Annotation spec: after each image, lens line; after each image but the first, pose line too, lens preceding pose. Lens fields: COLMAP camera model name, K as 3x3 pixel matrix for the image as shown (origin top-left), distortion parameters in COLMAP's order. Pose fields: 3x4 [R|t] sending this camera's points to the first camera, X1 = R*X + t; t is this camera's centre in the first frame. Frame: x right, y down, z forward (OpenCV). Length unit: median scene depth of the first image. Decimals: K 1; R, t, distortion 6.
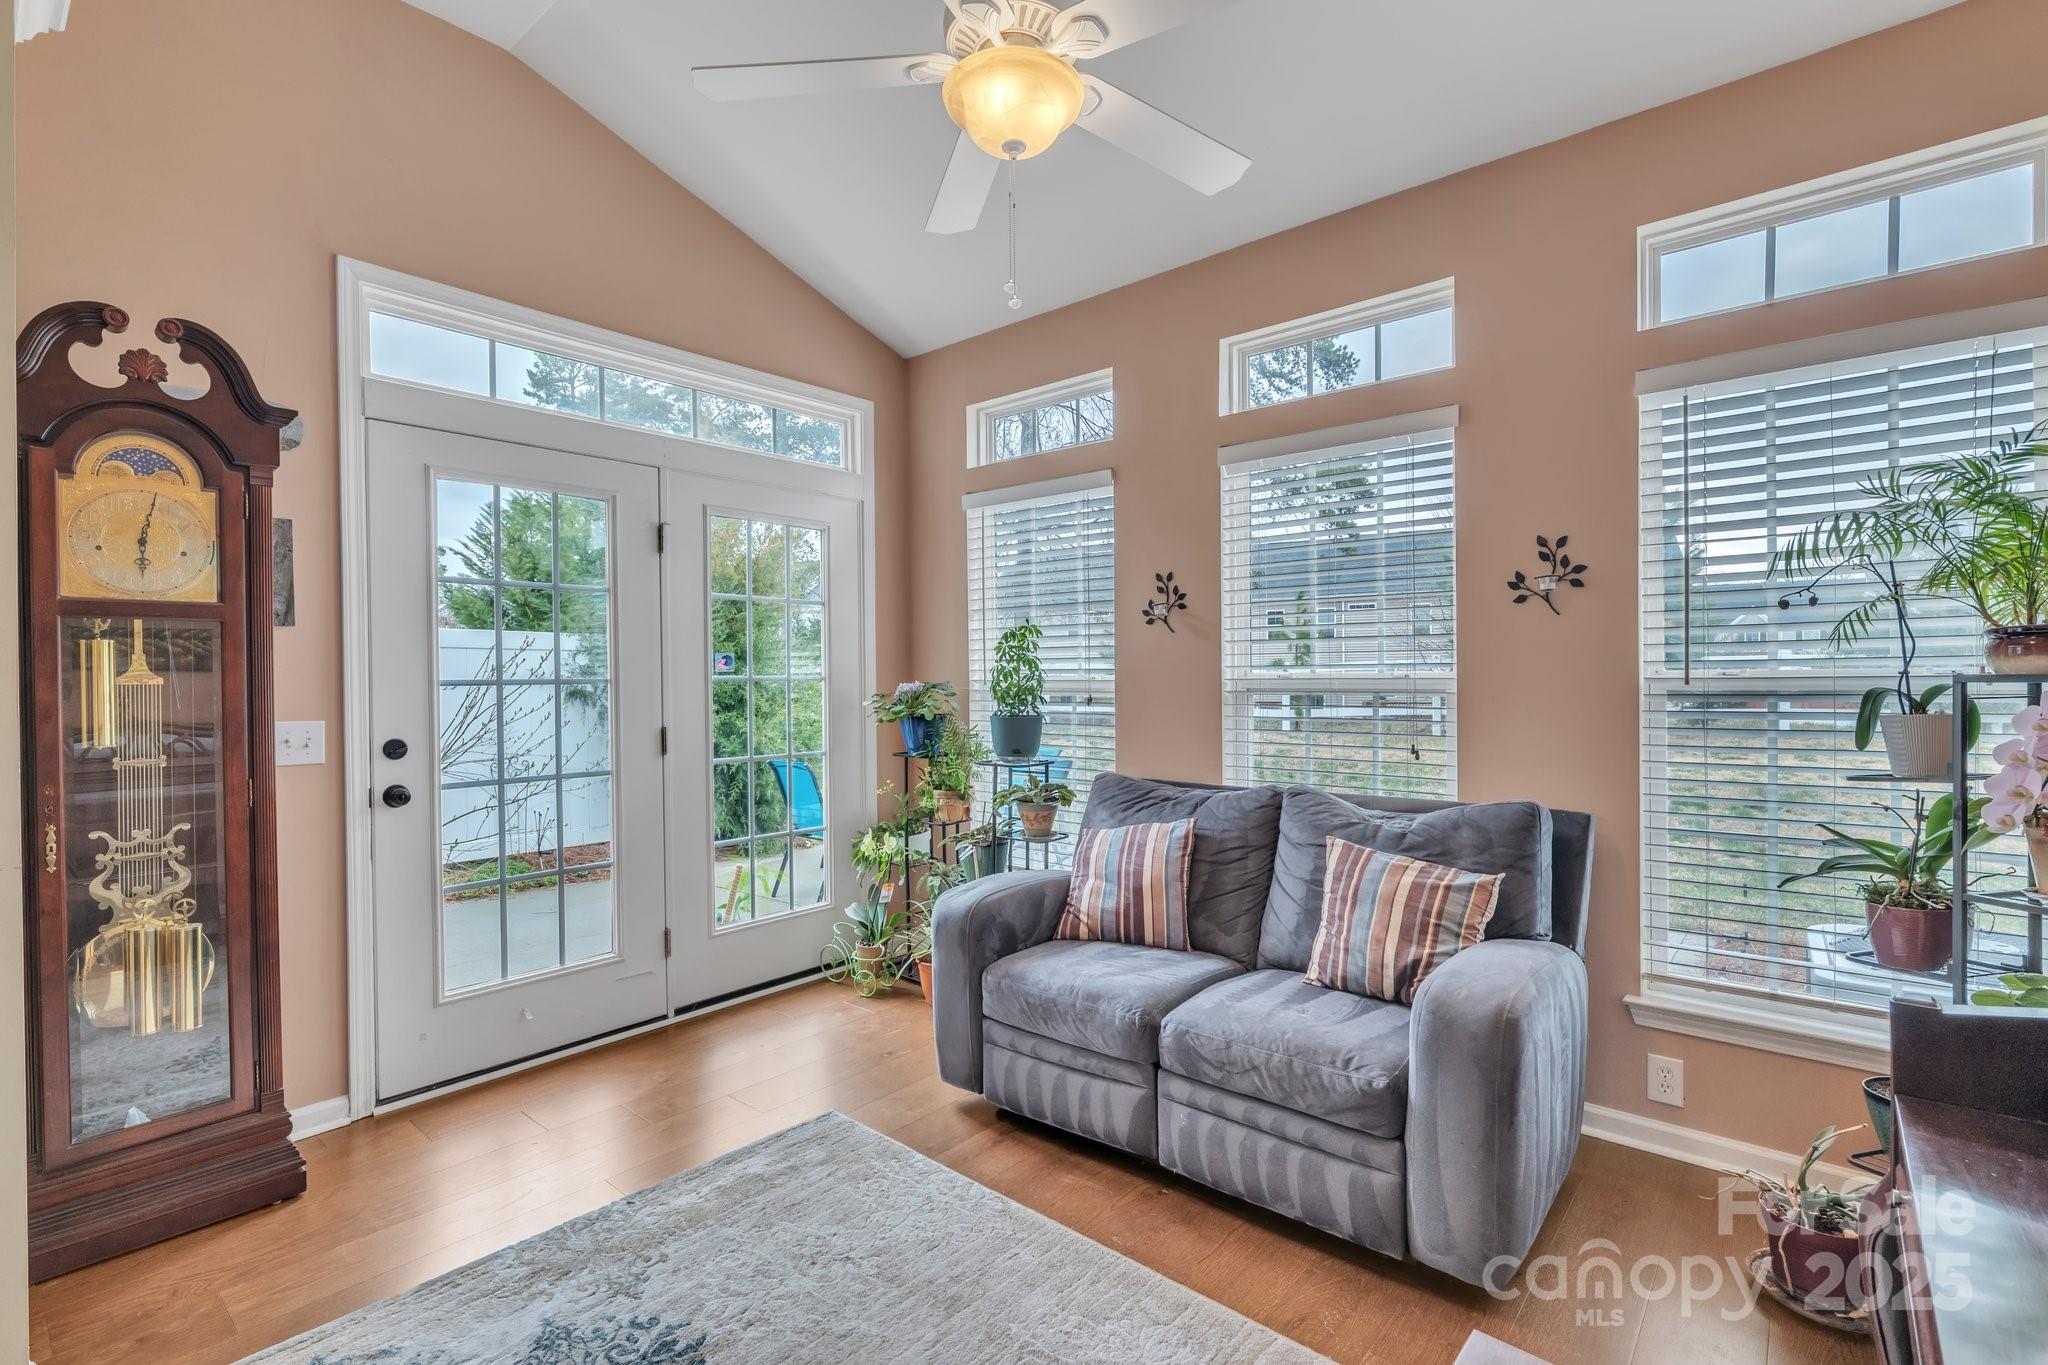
lens RADIAL K [[950.0, 0, 1023.1], [0, 950.0, 676.9], [0, 0, 1]] dist [0.019269, -0.000025]
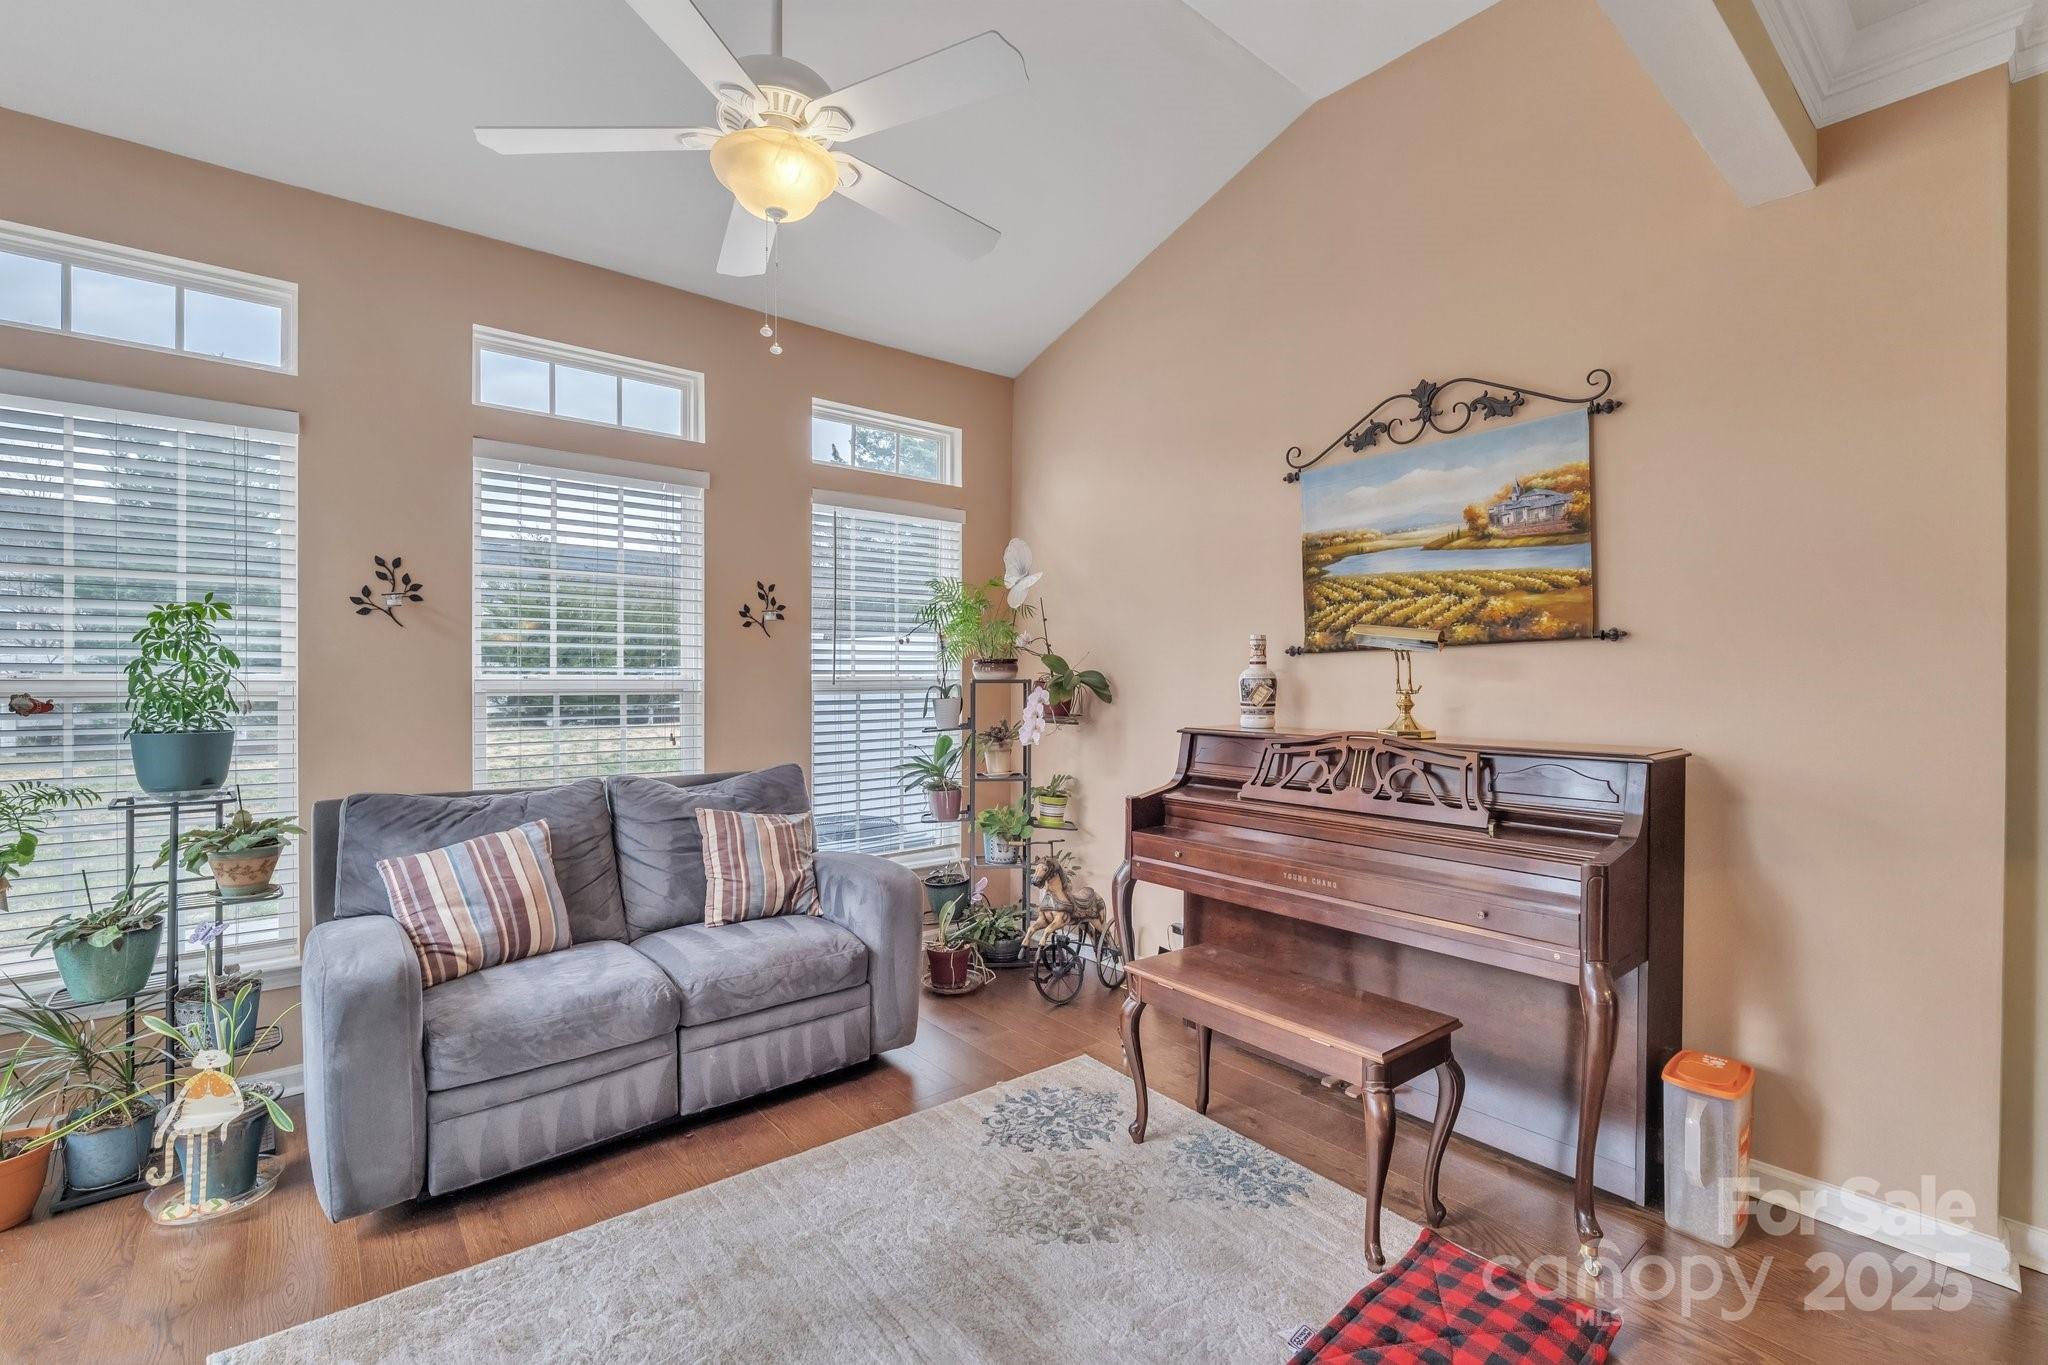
lens RADIAL K [[887.8, 0, 1015.4], [0, 887.8, 684.0], [0, 0, 1]] dist [-0.000549, 0.000109]
pose [[0.178393, 0.004441, 0.983949, -0.702727], [0.000148, 0.999990, -0.004540, 0.012805], [-0.983959, 0.000955, 0.178390, 0.381876]]
